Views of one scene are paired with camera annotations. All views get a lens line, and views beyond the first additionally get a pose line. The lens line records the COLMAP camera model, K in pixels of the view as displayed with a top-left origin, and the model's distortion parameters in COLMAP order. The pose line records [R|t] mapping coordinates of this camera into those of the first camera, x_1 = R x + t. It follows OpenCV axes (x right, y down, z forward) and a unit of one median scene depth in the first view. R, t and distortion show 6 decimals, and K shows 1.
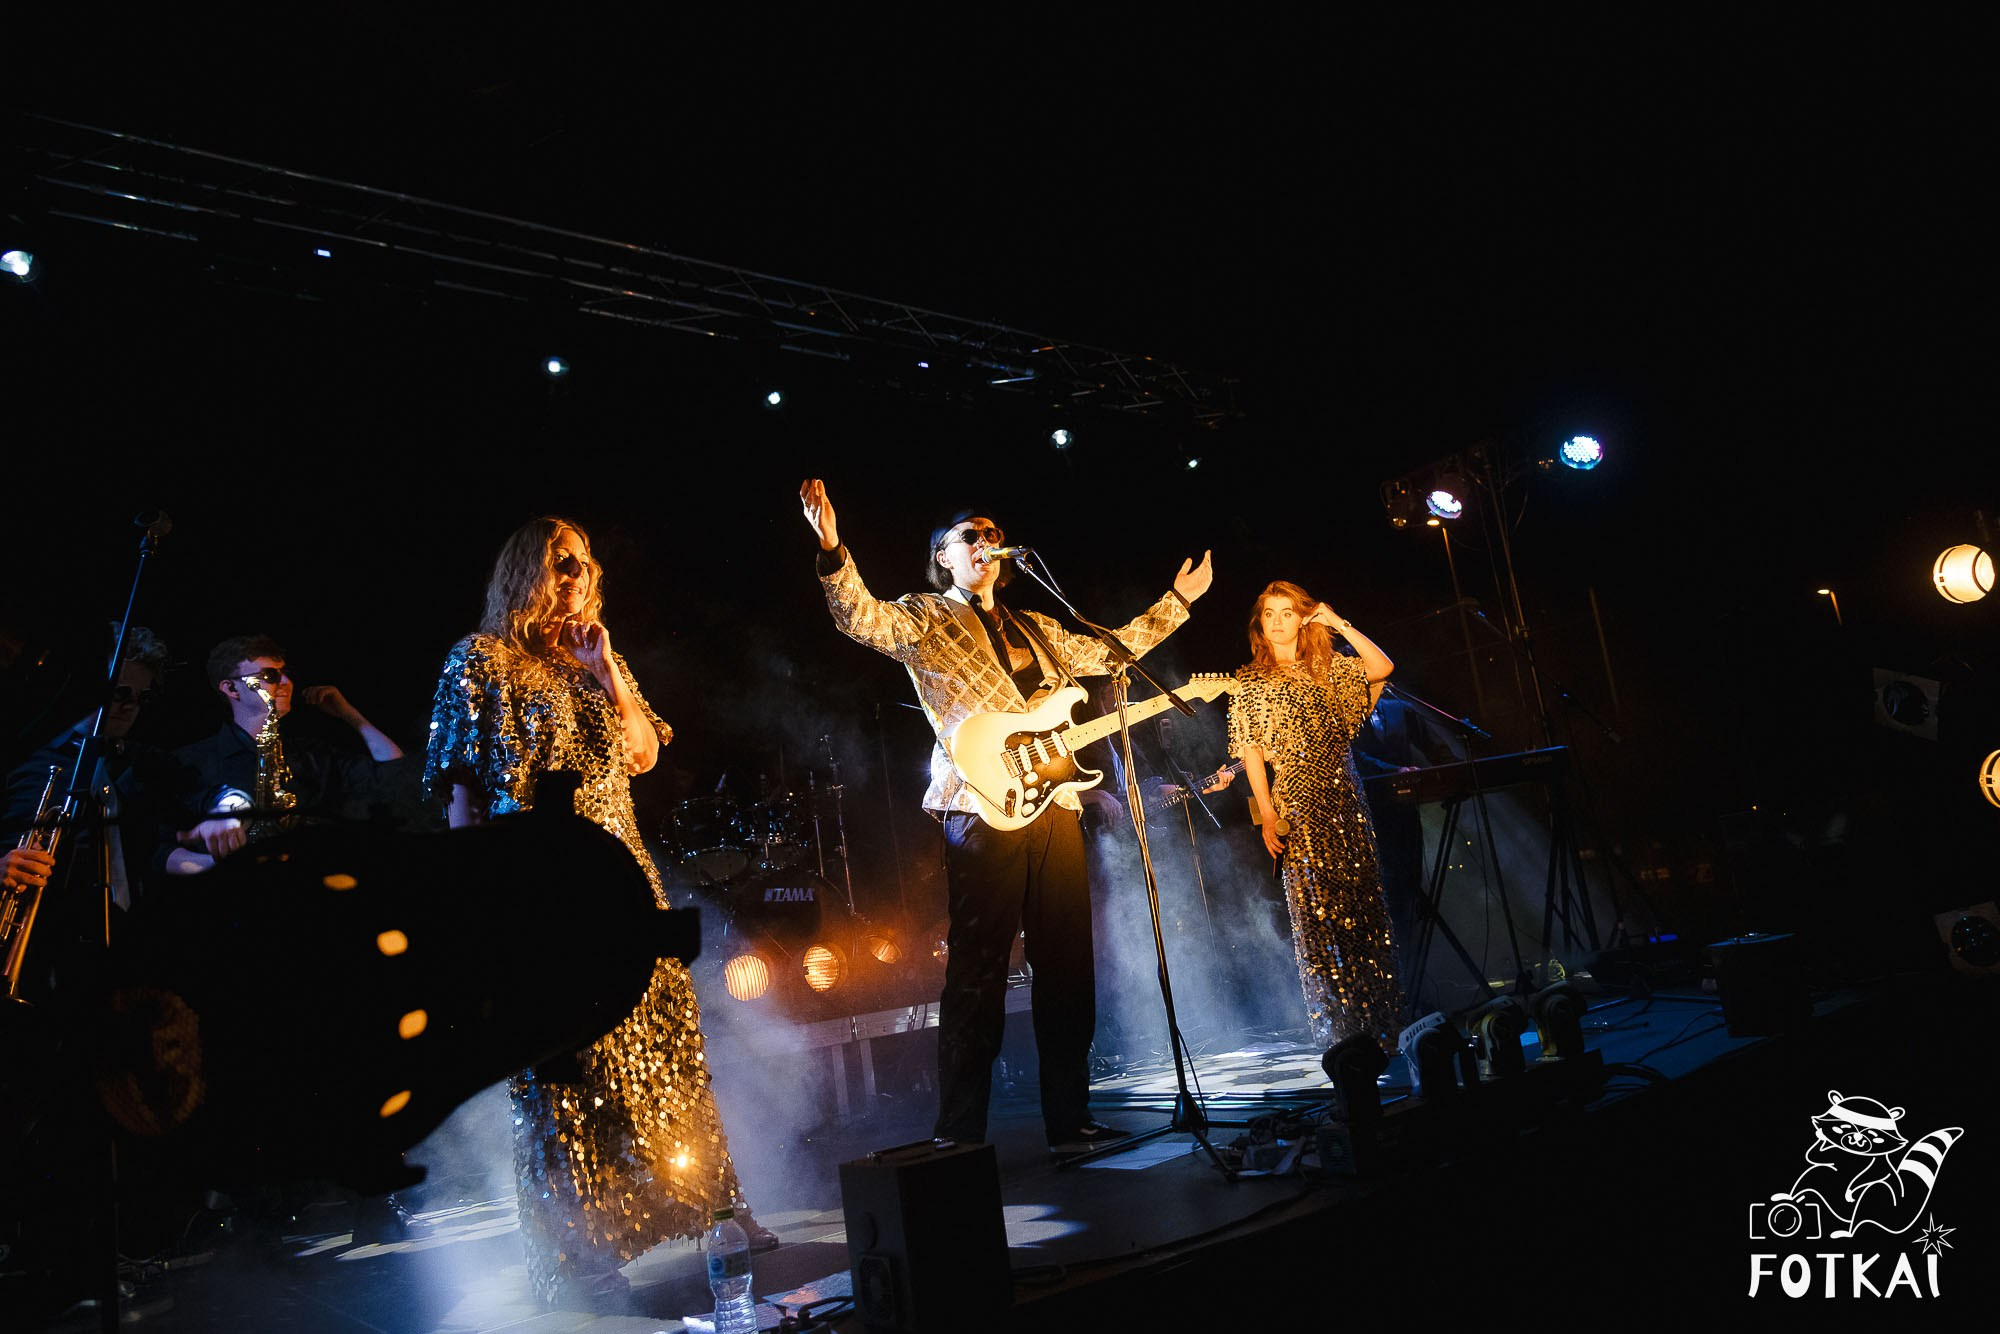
lens RADIAL K [[1369.5, 0, 1000.0], [0, 1369.5, 667.0], [0, 0, 1]] dist [-0.003783, 0.002558]
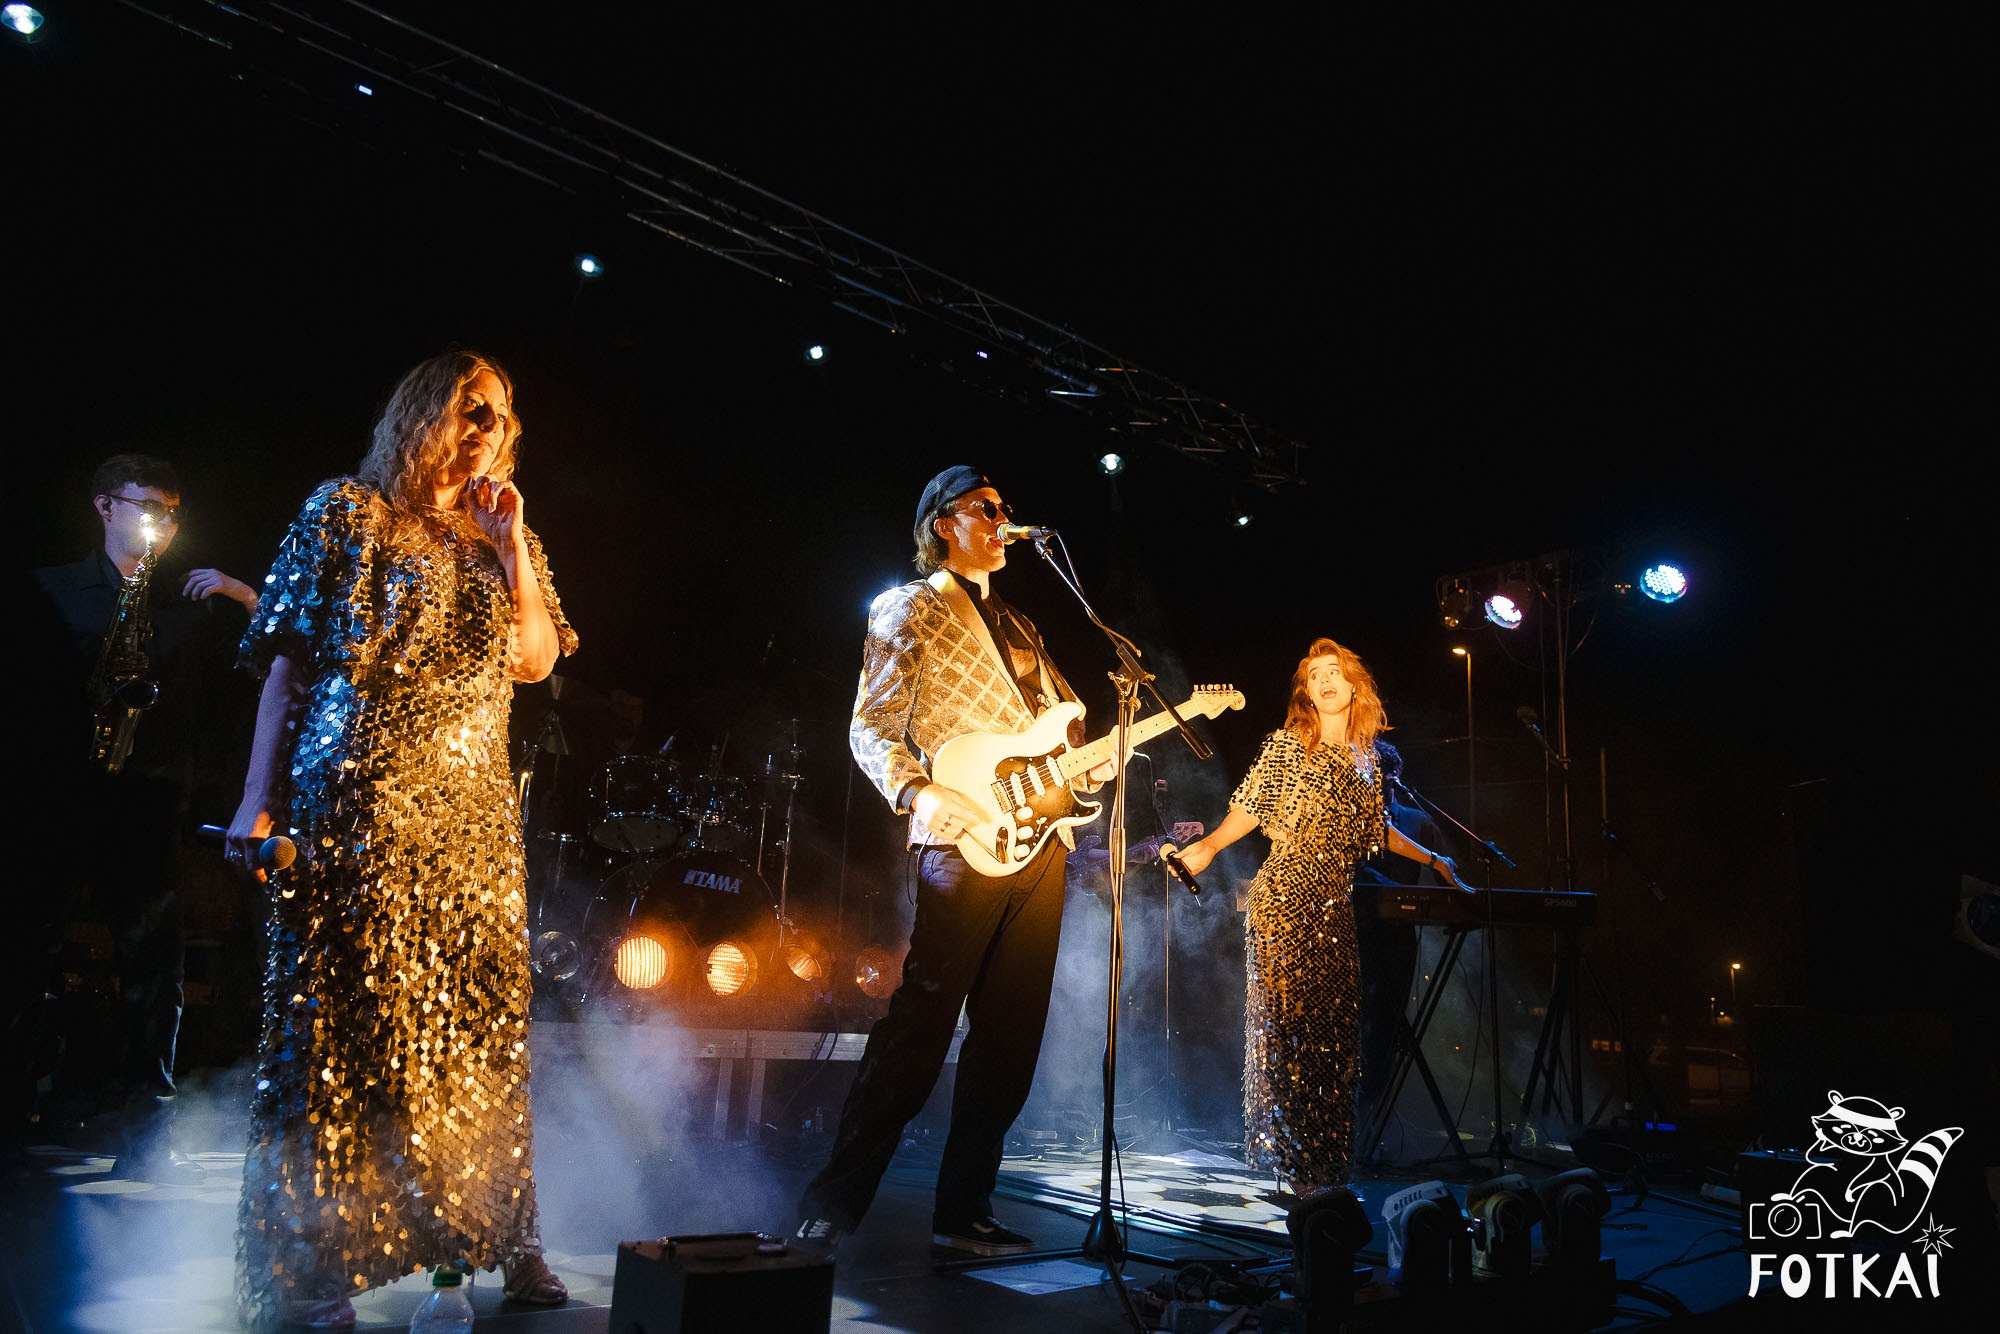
lens RADIAL K [[1369.5, 0, 1000.0], [0, 1369.5, 667.0], [0, 0, 1]] dist [-0.003783, 0.002558]
pose [[0.979761, 0.199983, -0.008642, 0.013087], [-0.200153, 0.979321, -0.029466, 0.025890], [0.002571, 0.030600, 0.999528, 0.146555]]
